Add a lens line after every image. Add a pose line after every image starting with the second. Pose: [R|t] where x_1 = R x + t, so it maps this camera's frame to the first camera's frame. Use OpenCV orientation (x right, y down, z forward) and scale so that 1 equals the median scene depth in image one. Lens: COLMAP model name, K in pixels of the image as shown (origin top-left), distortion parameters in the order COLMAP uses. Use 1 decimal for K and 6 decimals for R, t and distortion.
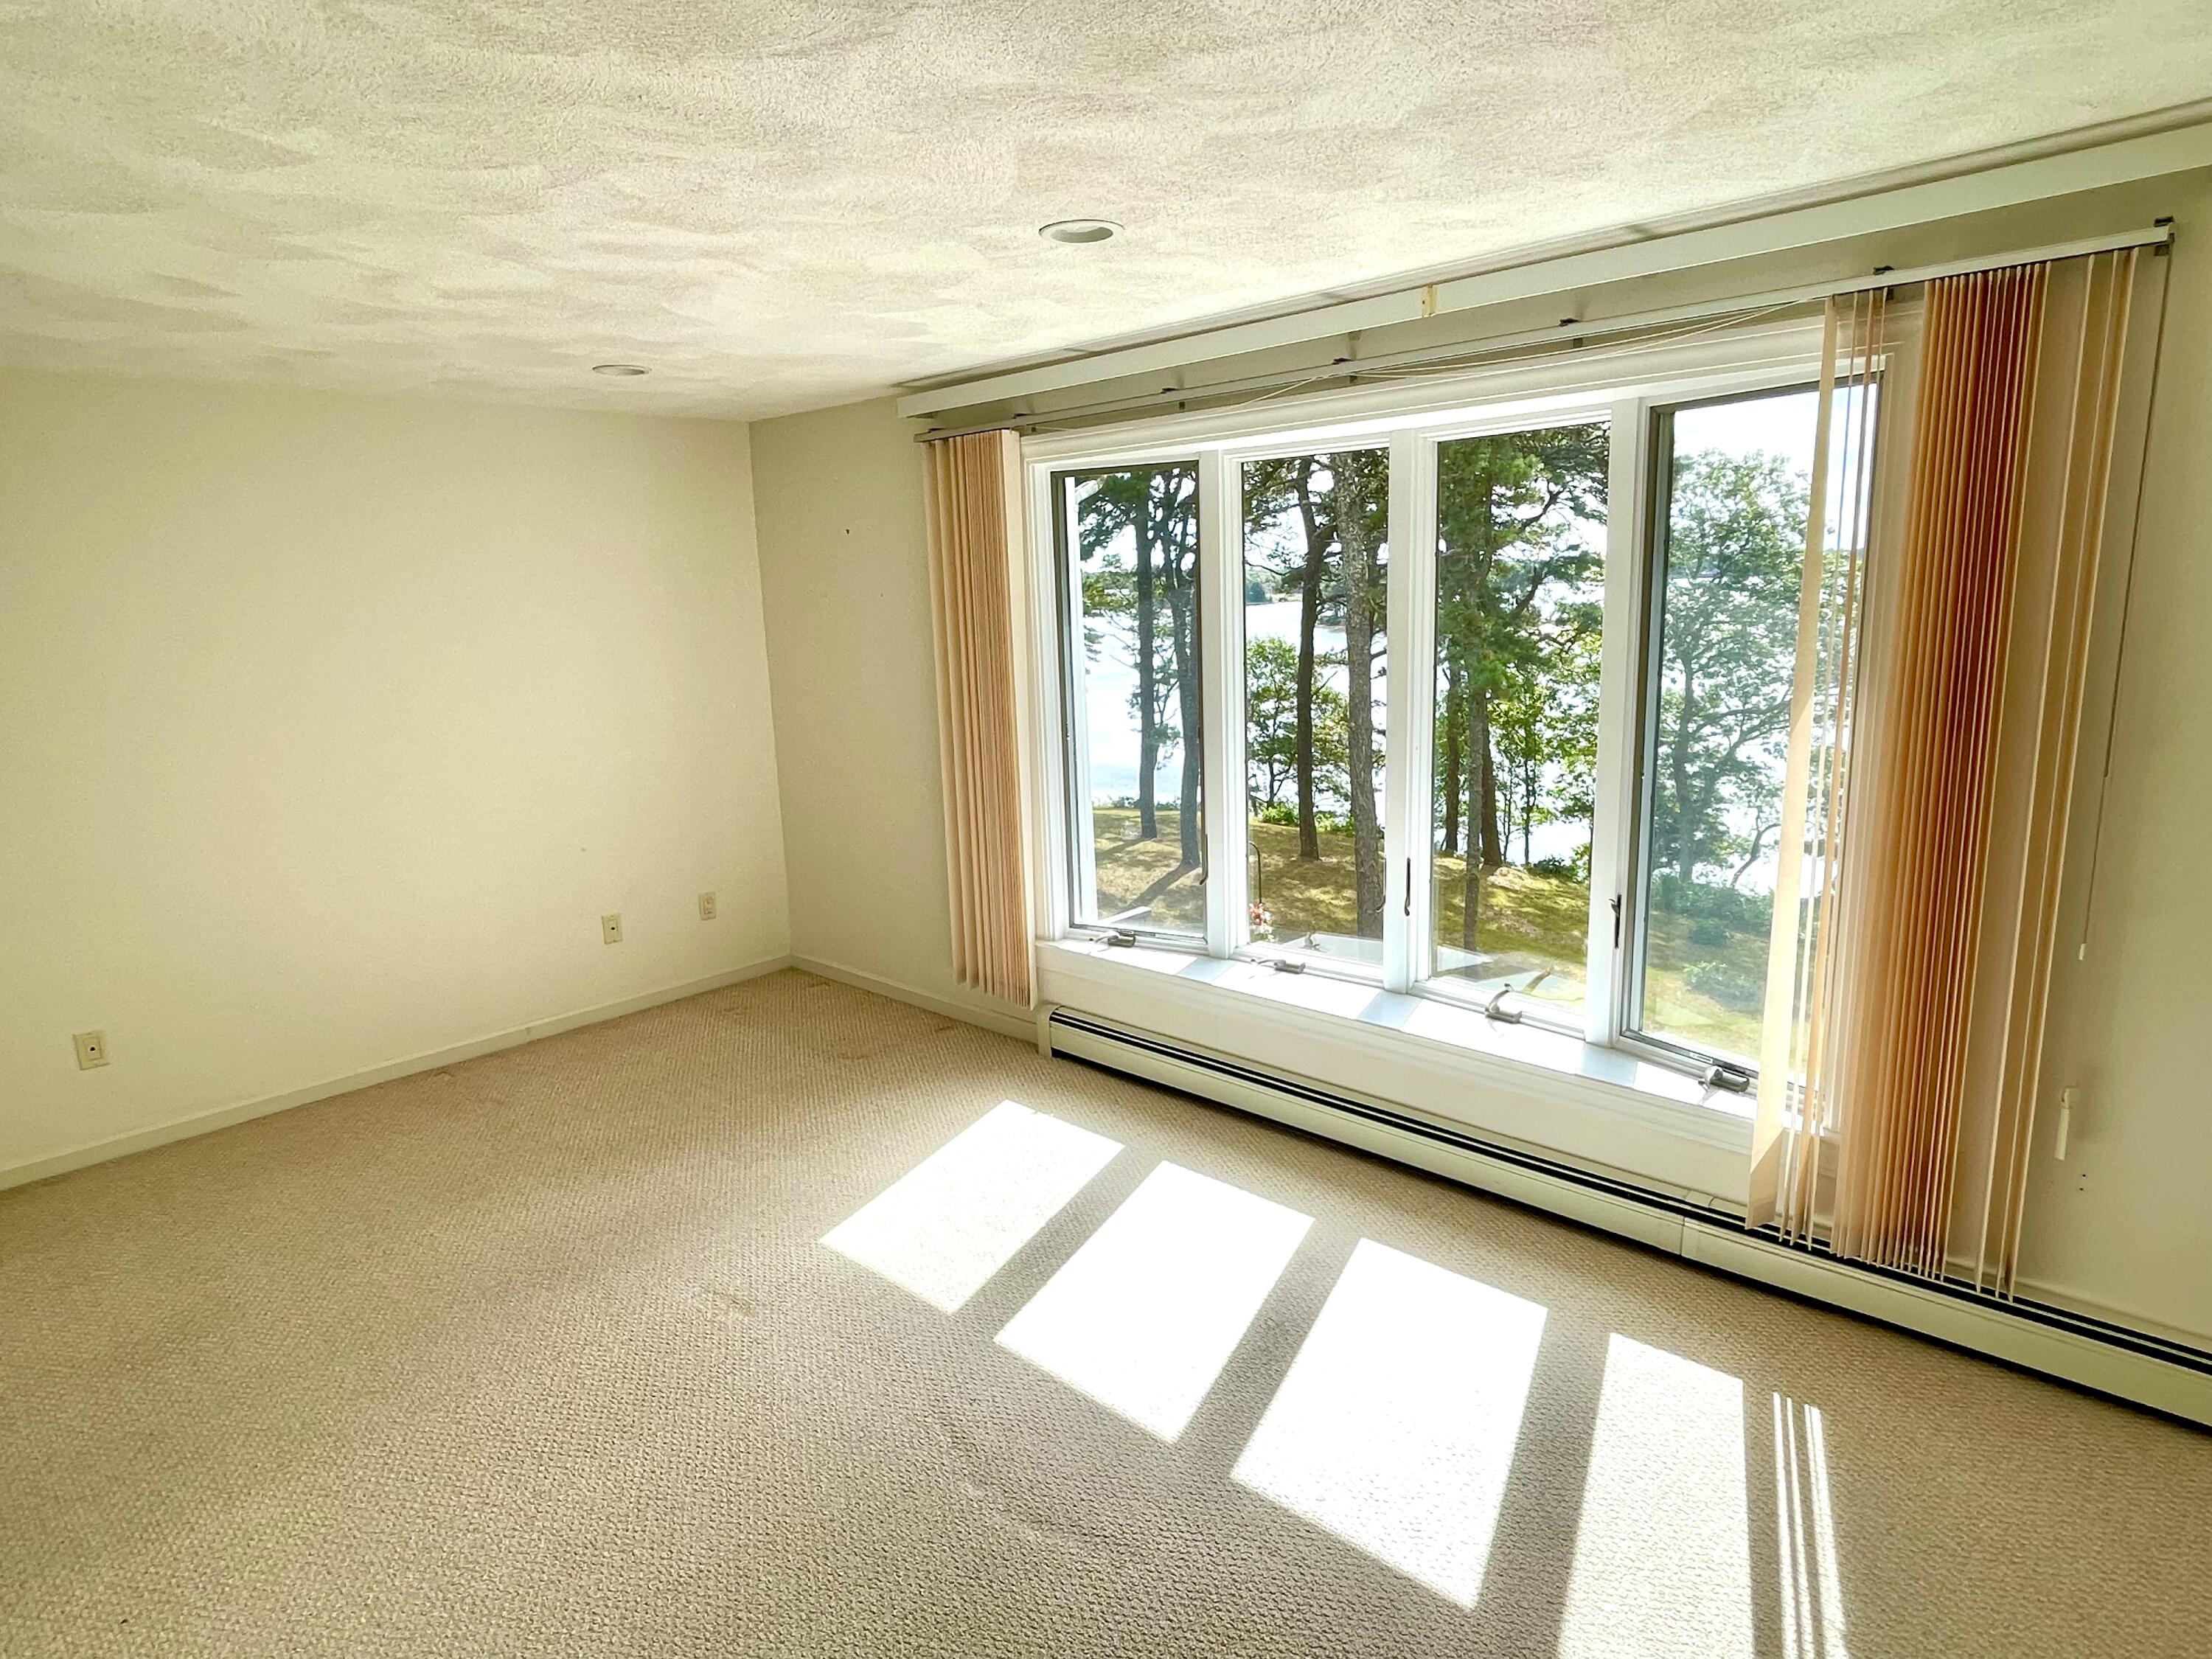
lens RADIAL K [[1232.3, 0, 1101.2], [0, 1232.3, 826.1], [0, 0, 1]] dist [0.007109, 0.008603]
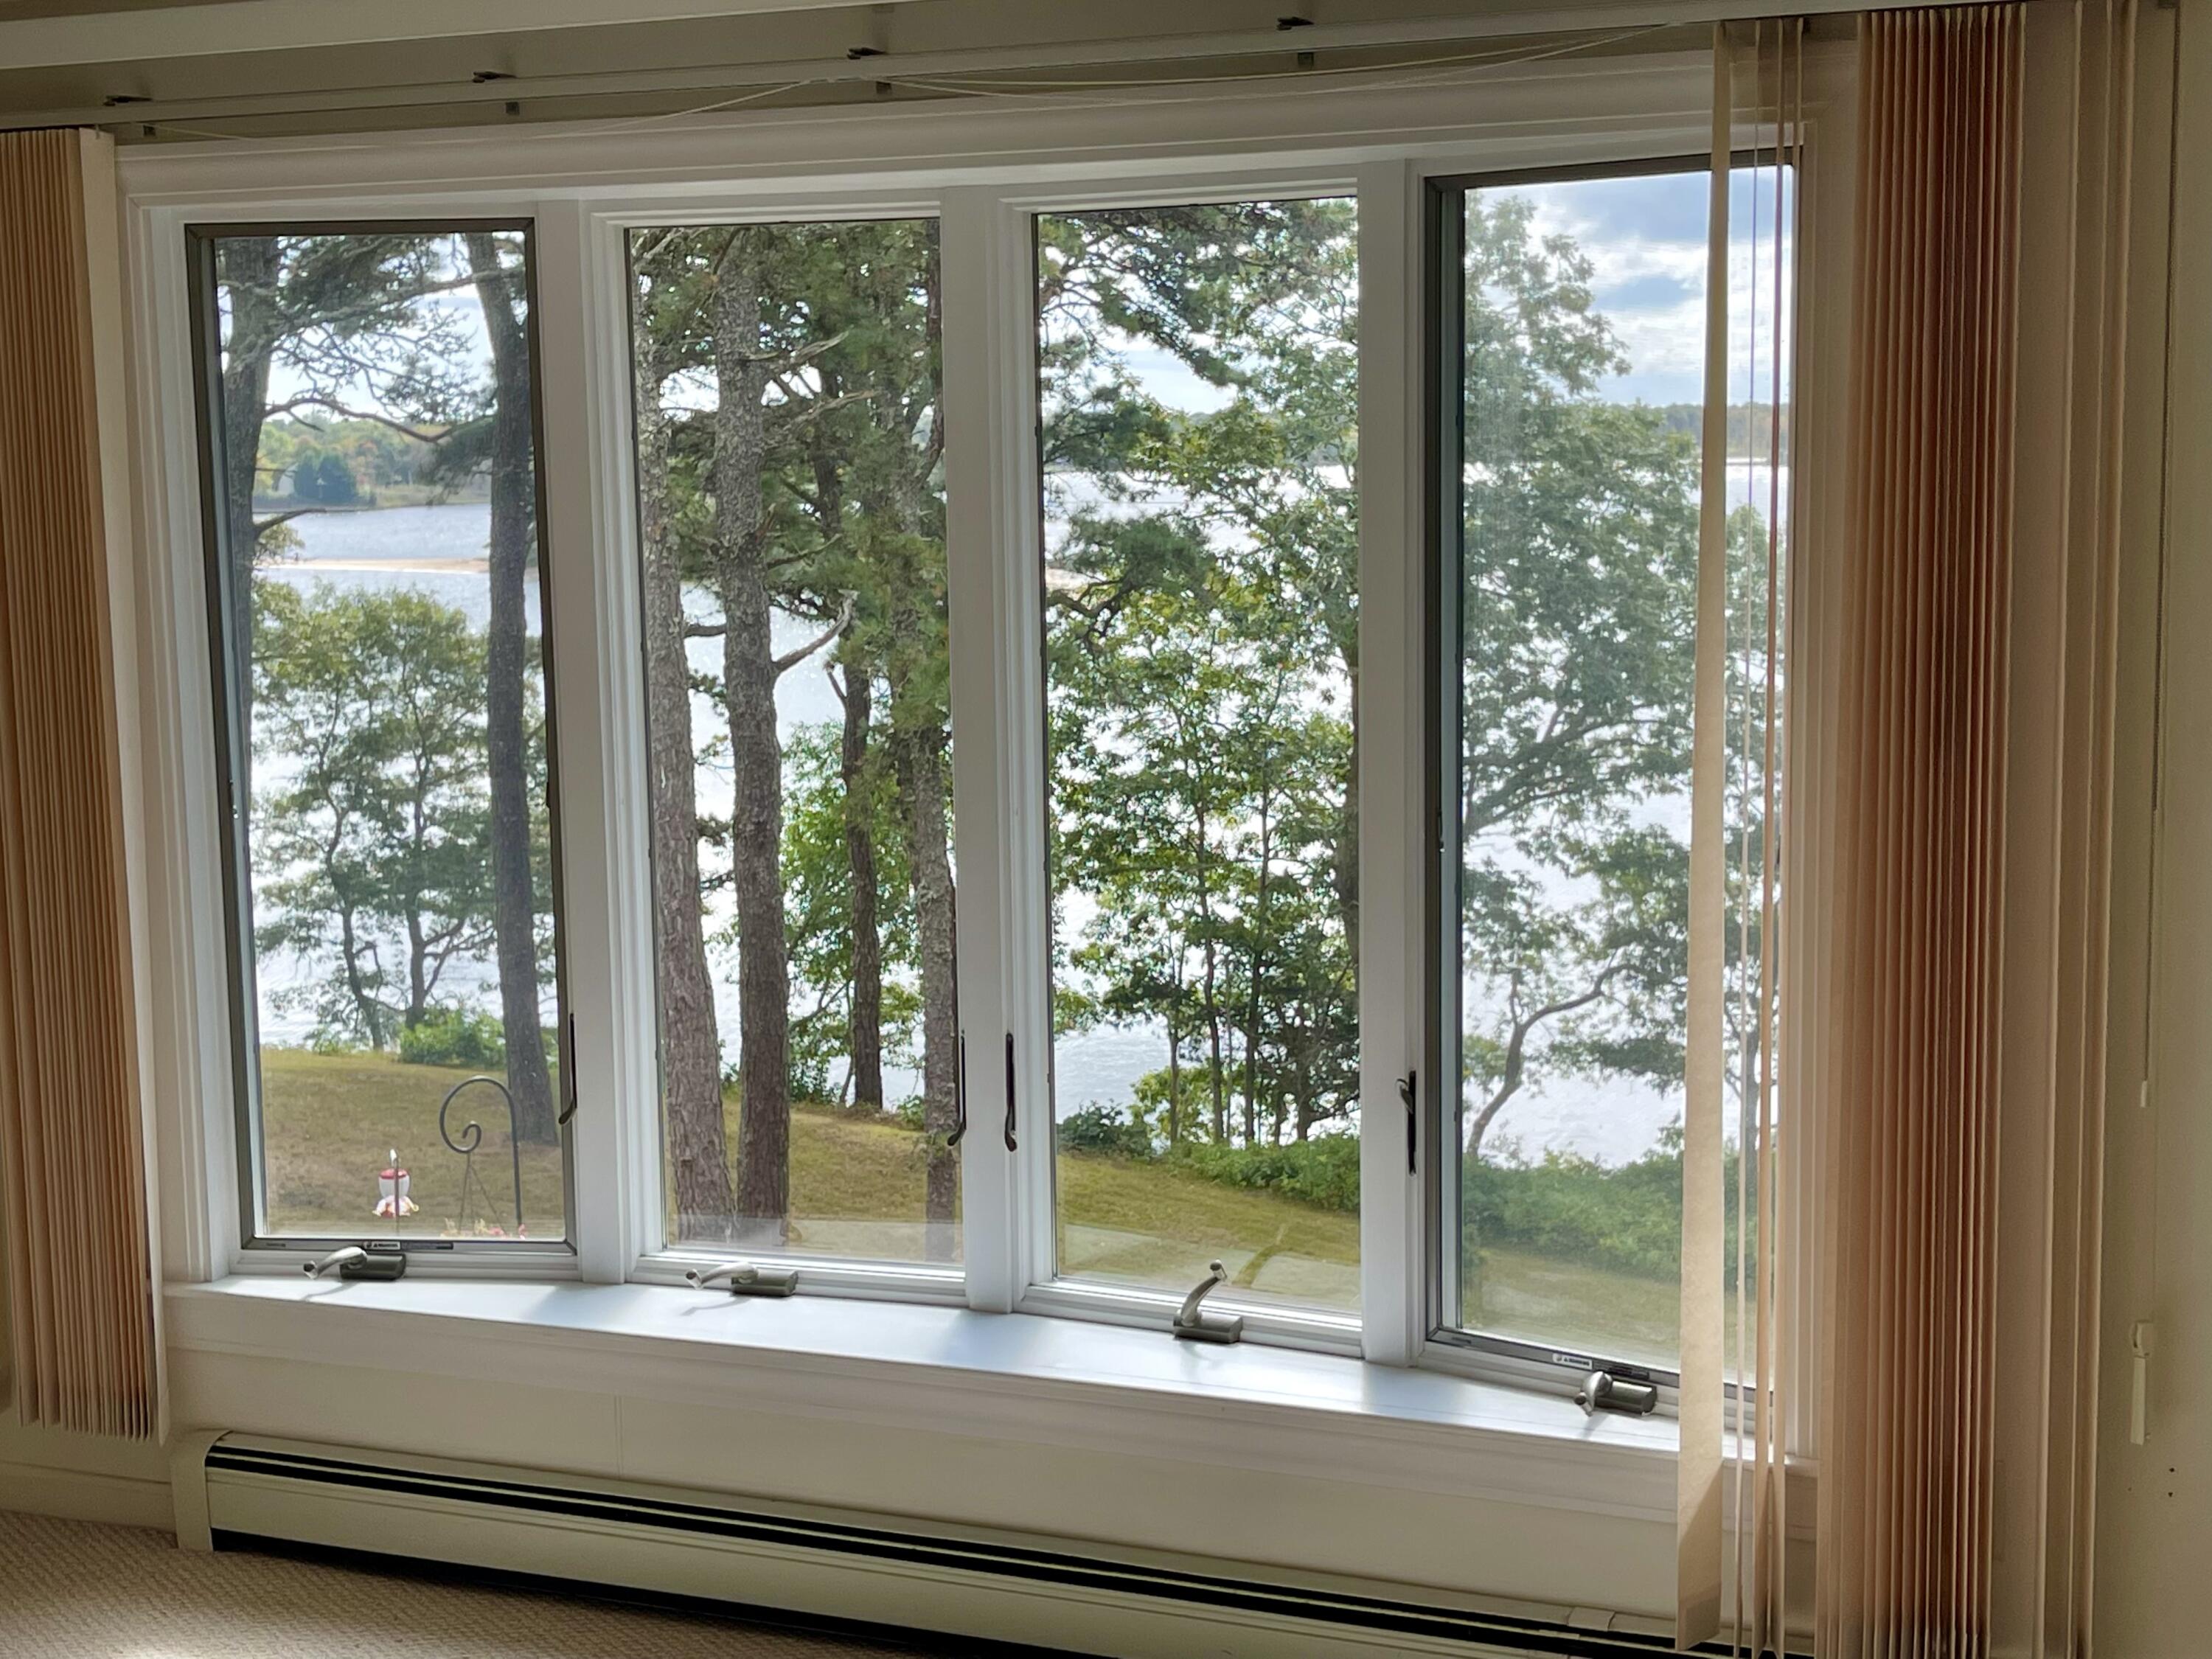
lens RADIAL K [[3081.3, 0, 1058.5], [0, 3081.3, 872.8], [0, 0, 1]] dist [0.160906, 0.000000]
pose [[0.940345, -0.030937, 0.338813, -0.122266], [0.052352, 0.997154, -0.054249, 0.023842], [-0.336171, 0.068750, 0.939288, -0.147645]]
